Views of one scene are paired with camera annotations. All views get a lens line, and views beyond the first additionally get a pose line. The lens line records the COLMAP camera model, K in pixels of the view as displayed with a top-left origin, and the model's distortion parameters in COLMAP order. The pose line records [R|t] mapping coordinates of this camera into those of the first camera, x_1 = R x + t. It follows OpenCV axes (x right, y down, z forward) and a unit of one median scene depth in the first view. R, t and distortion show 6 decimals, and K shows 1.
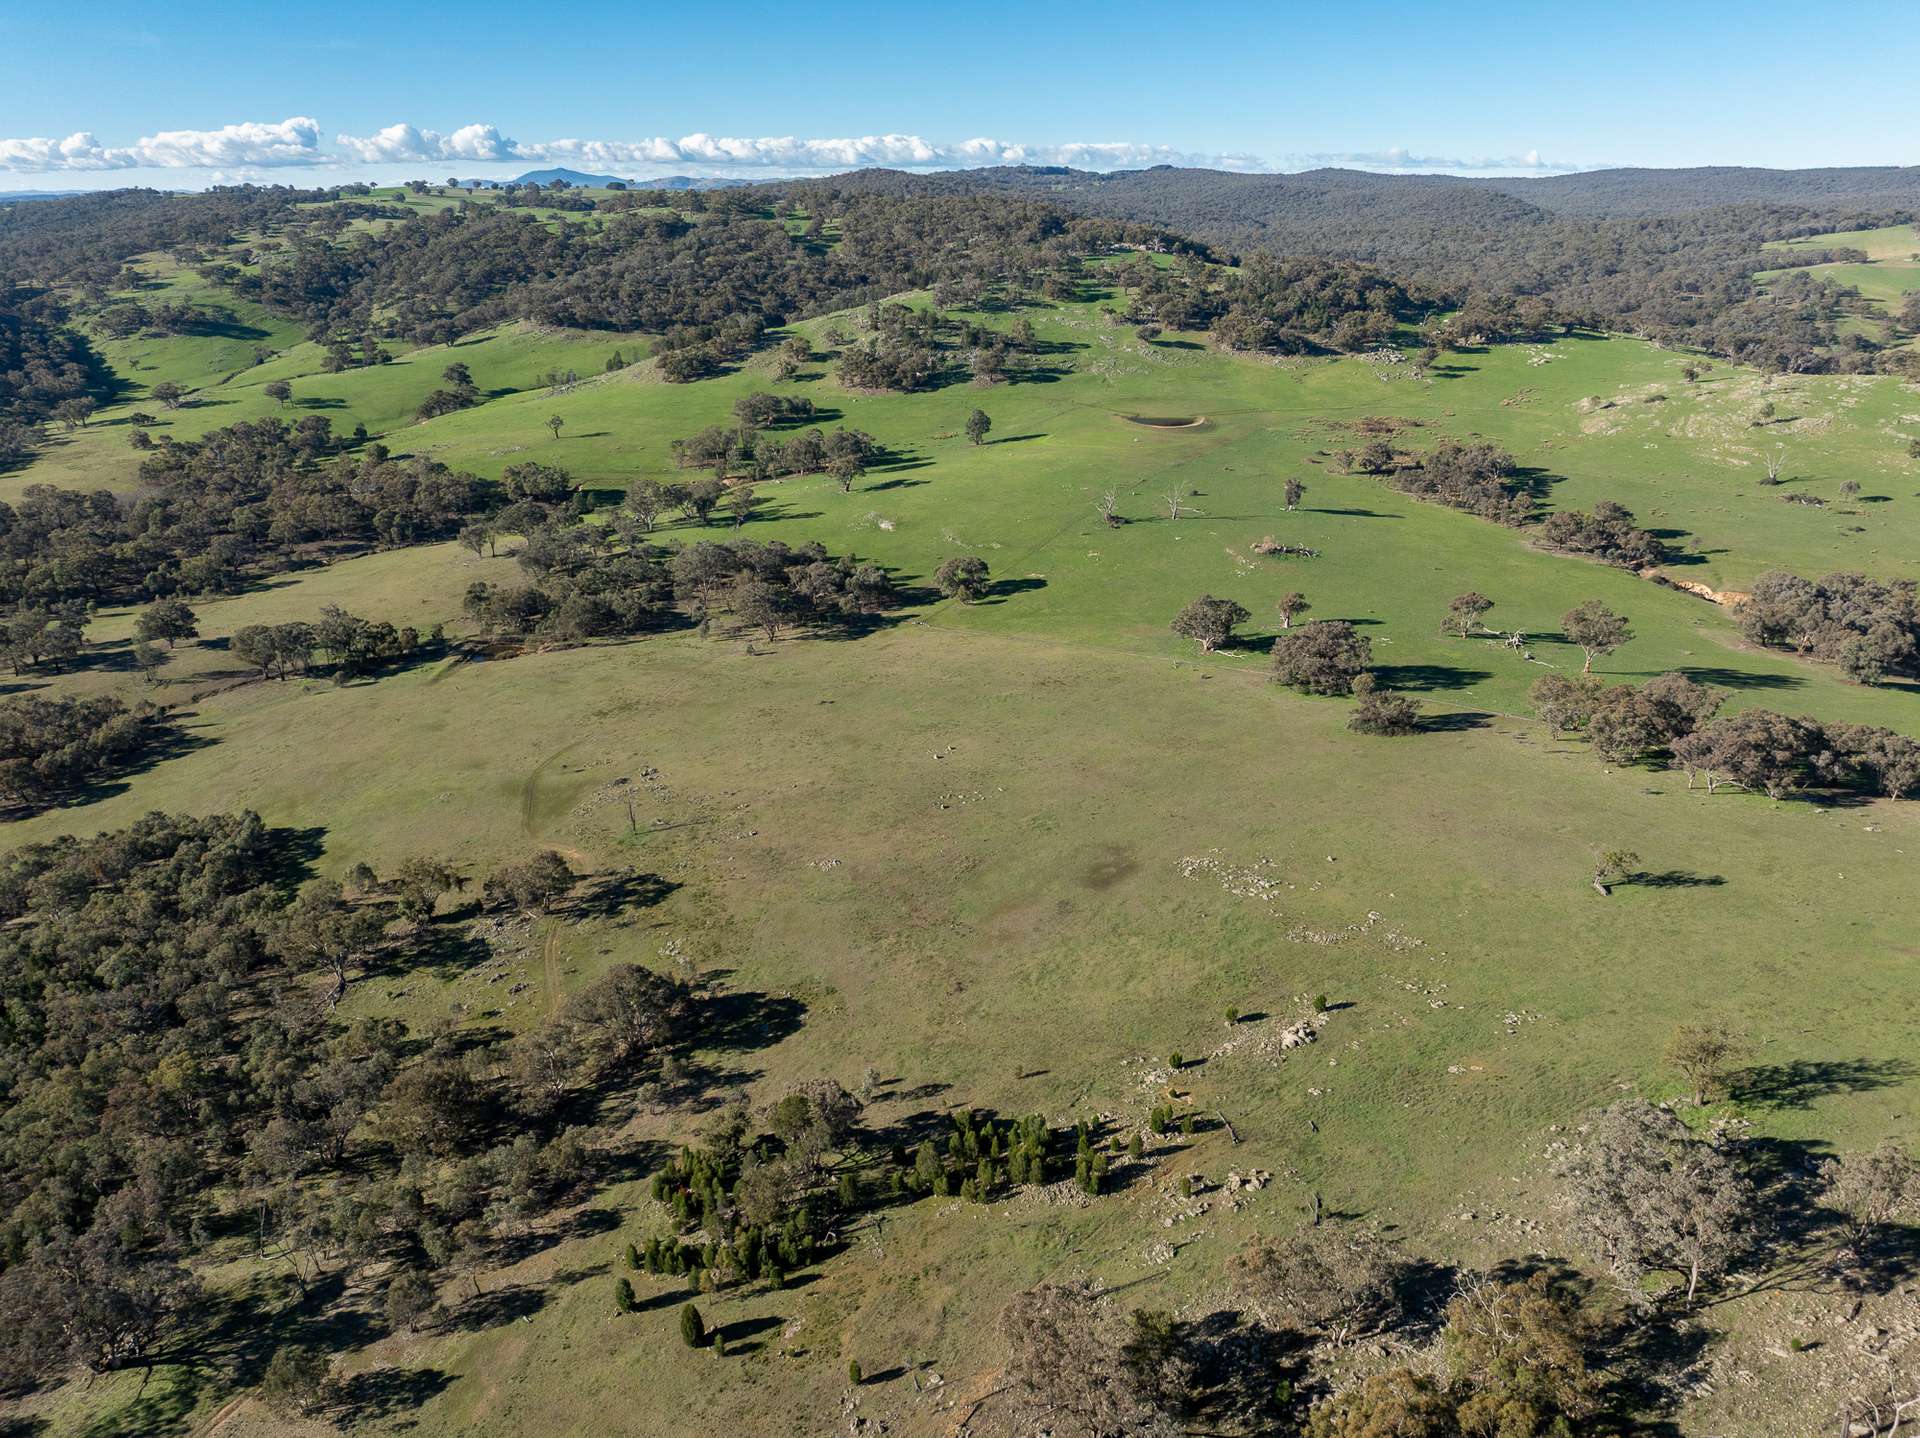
lens RADIAL K [[1361.6, 0, 960.0], [0, 1361.6, 719.0], [0, 0, 1]] dist [-0.054942, 0.031998]
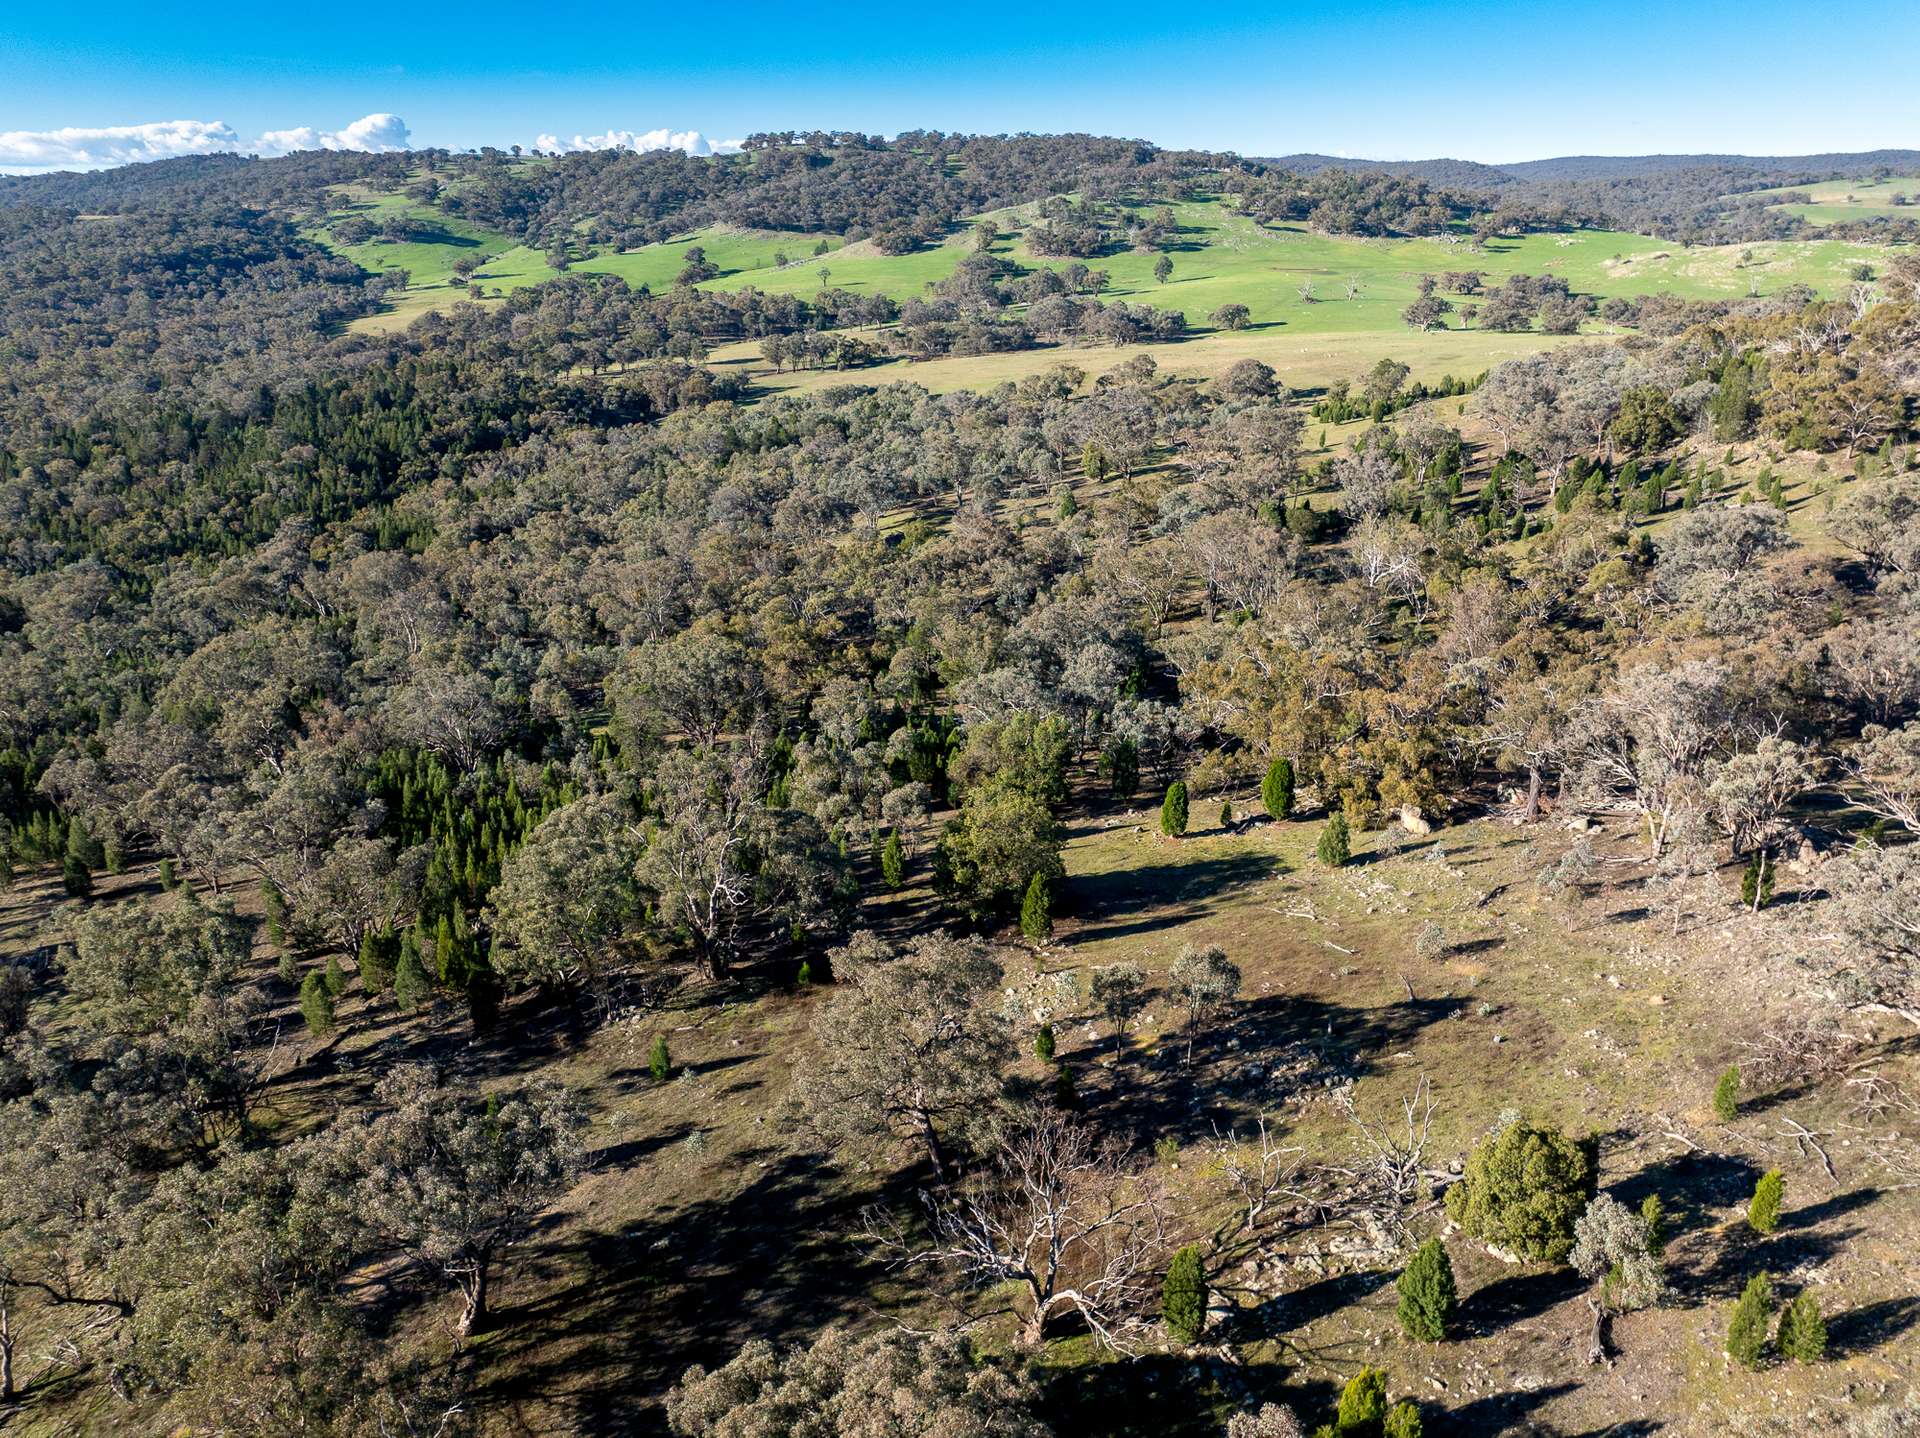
lens RADIAL K [[1365.9, 0, 957.8], [0, 1365.9, 700.8], [0, 0, 1]] dist [-0.038951, 0.010030]
pose [[0.999448, -0.009095, 0.031967, -0.158093], [0.009611, 0.999825, -0.016037, 0.151954], [-0.031816, 0.016335, 0.999360, -0.209768]]
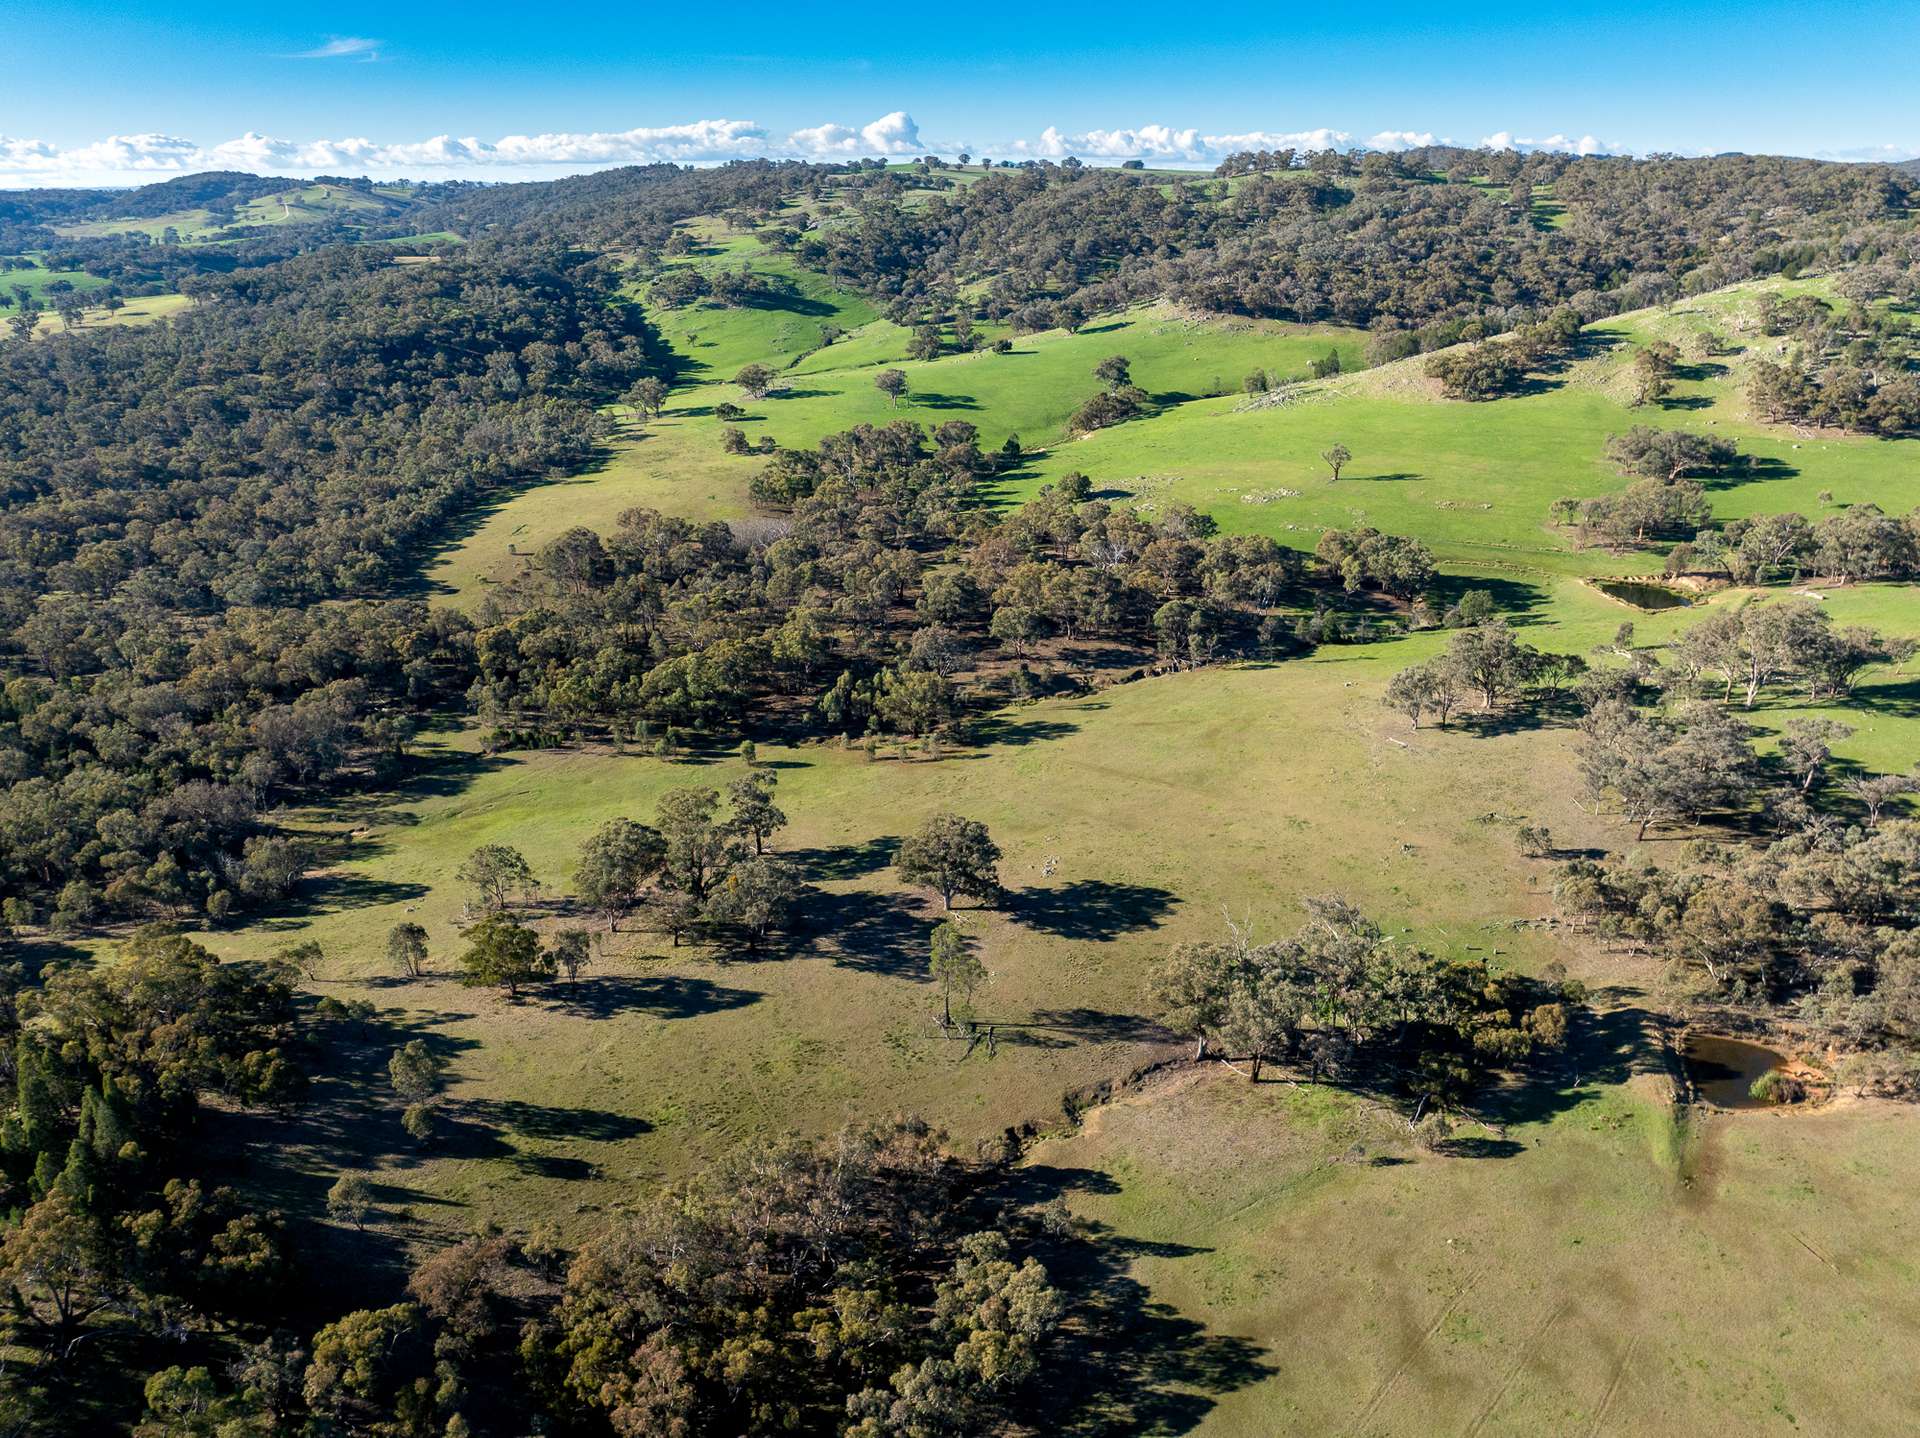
lens RADIAL K [[1365.9, 0, 957.8], [0, 1365.9, 700.8], [0, 0, 1]] dist [-0.038951, 0.010030]
pose [[0.956468, 0.103733, -0.272778, -0.206021], [-0.107028, 0.994252, 0.002815, -0.060102], [0.271502, 0.026502, 0.962073, 0.230550]]
